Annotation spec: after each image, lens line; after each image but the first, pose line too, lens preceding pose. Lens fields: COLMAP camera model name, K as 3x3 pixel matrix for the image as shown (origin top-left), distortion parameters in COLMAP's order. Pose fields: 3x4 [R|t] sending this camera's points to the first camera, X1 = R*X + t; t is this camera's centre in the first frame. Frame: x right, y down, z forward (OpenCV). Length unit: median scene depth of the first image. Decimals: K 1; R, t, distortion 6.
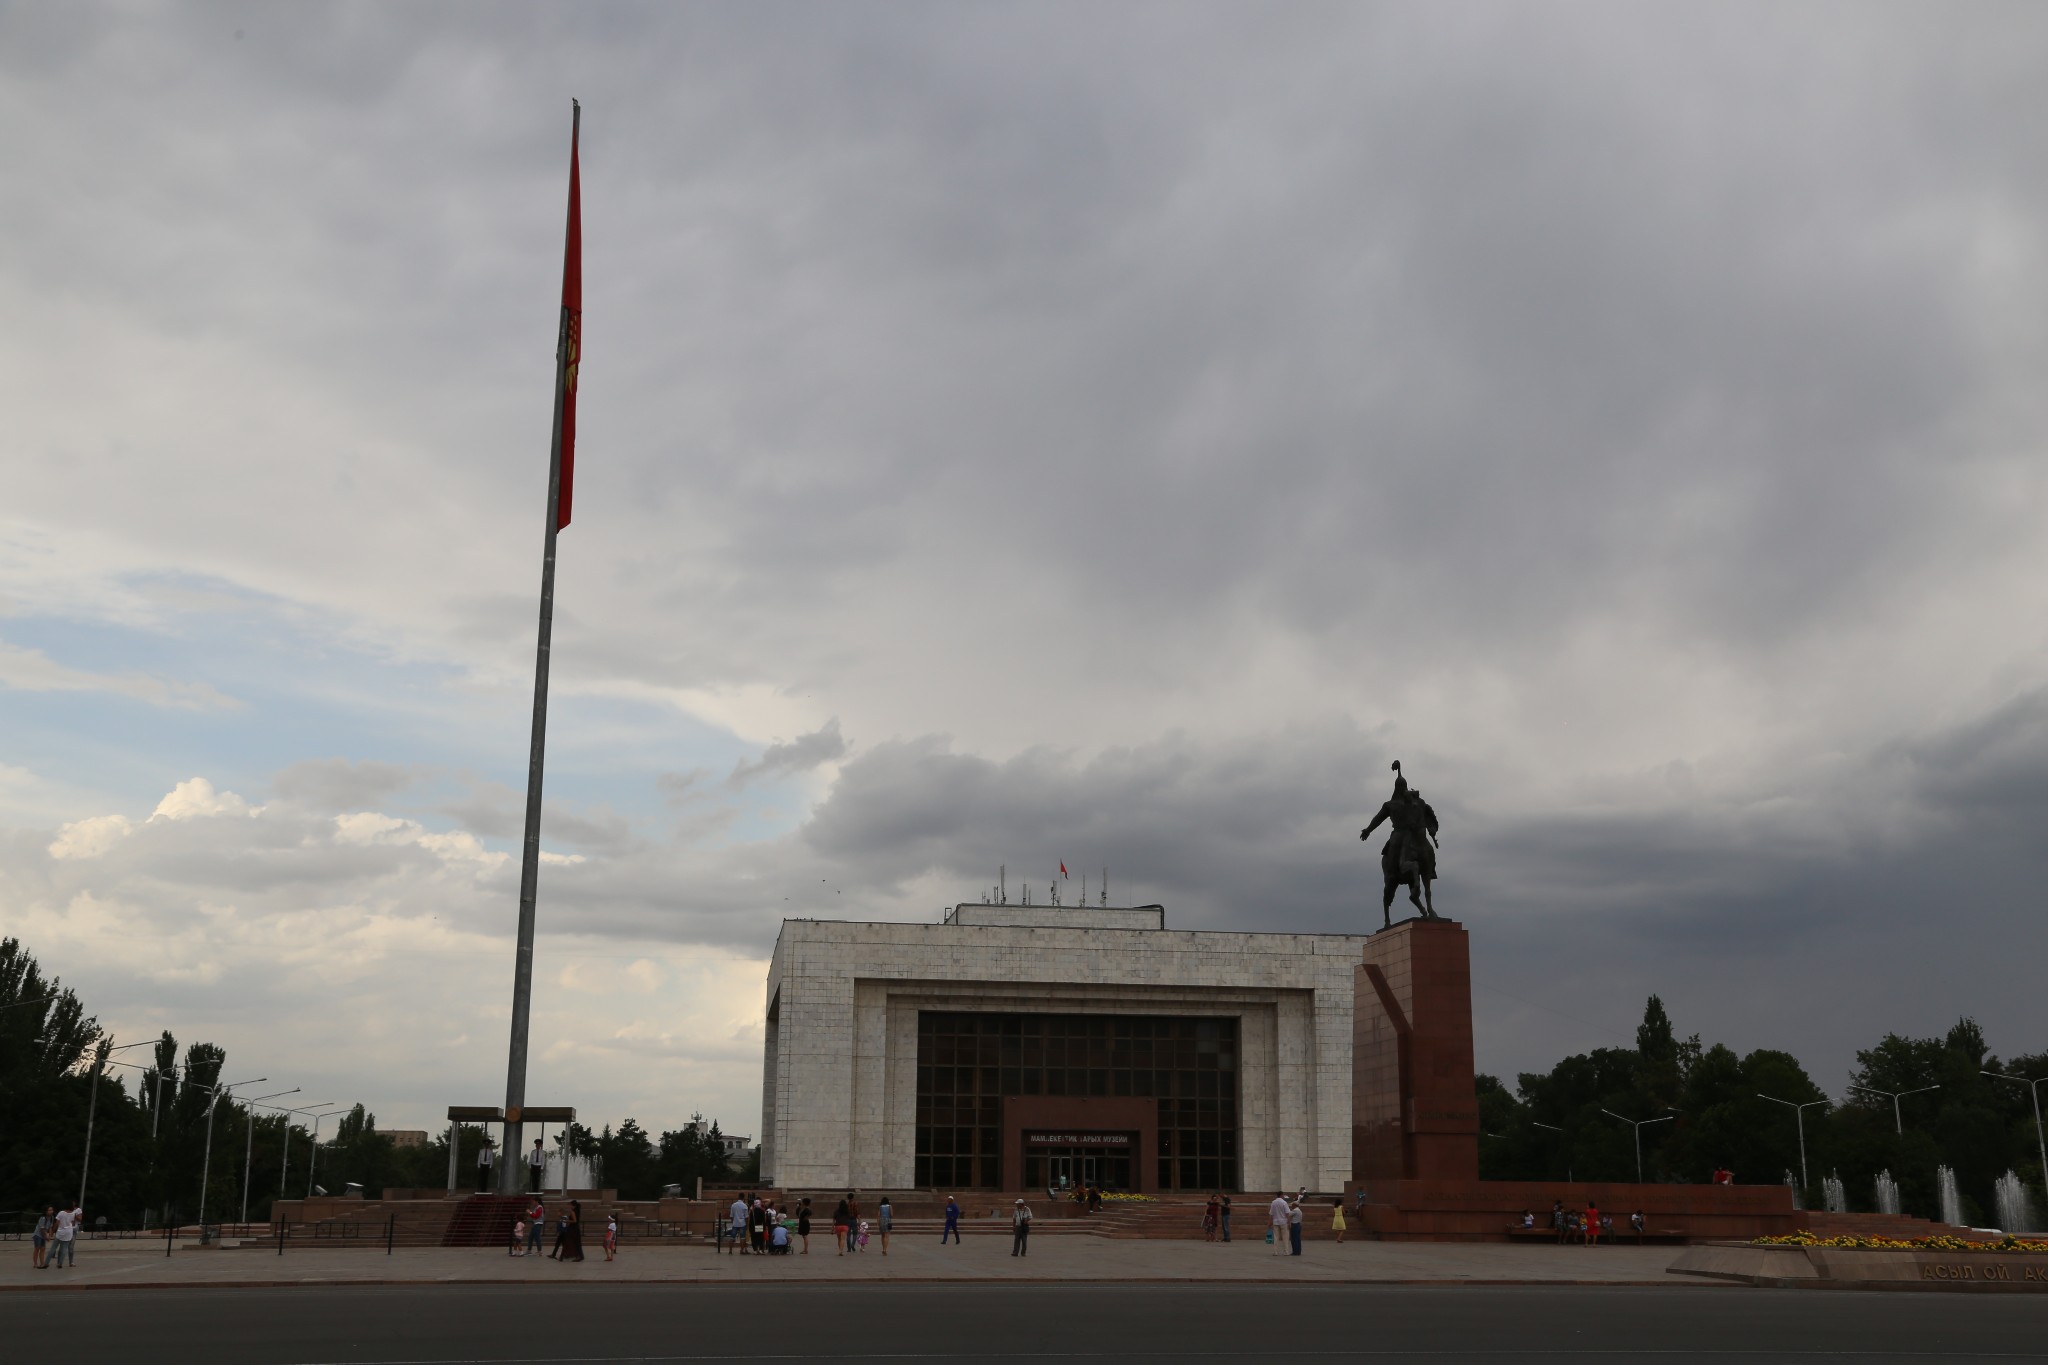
lens RADIAL K [[2129.7, 0, 1021.5], [0, 2129.7, 641.2], [0, 0, 1]] dist [0.044414, -0.008248]
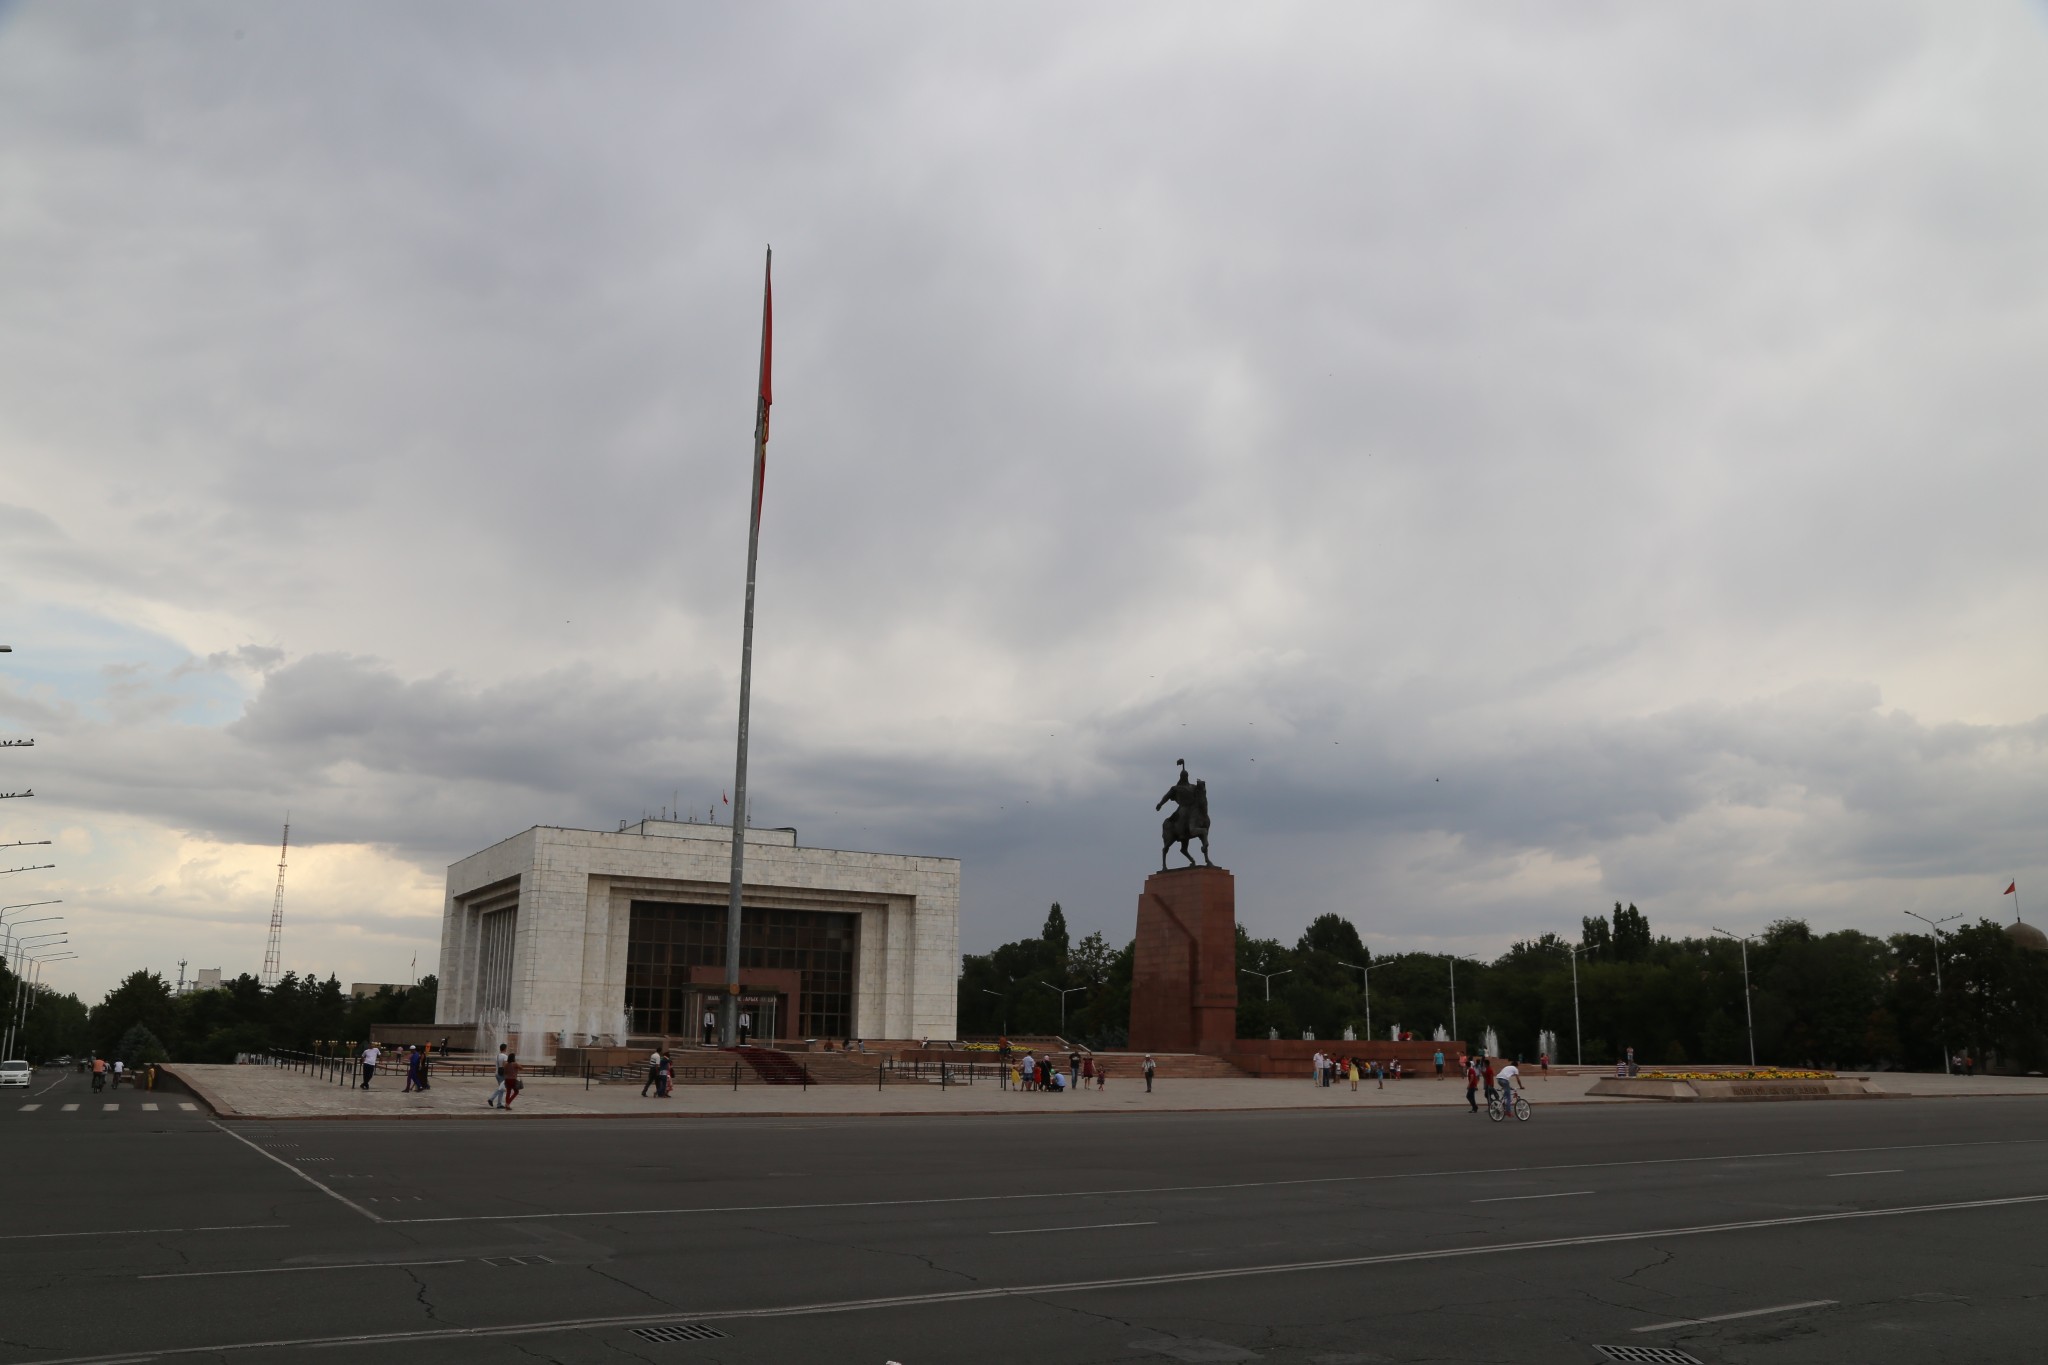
lens RADIAL K [[1644.6, 0, 1024.0], [0, 1644.6, 682.5], [0, 0, 1]] dist [-0.038033, 0.001234]
pose [[0.932582, 0.084817, 0.350851, -0.185953], [-0.099628, 0.994727, 0.024346, -0.007850], [-0.346936, -0.057659, 0.936115, -0.016735]]
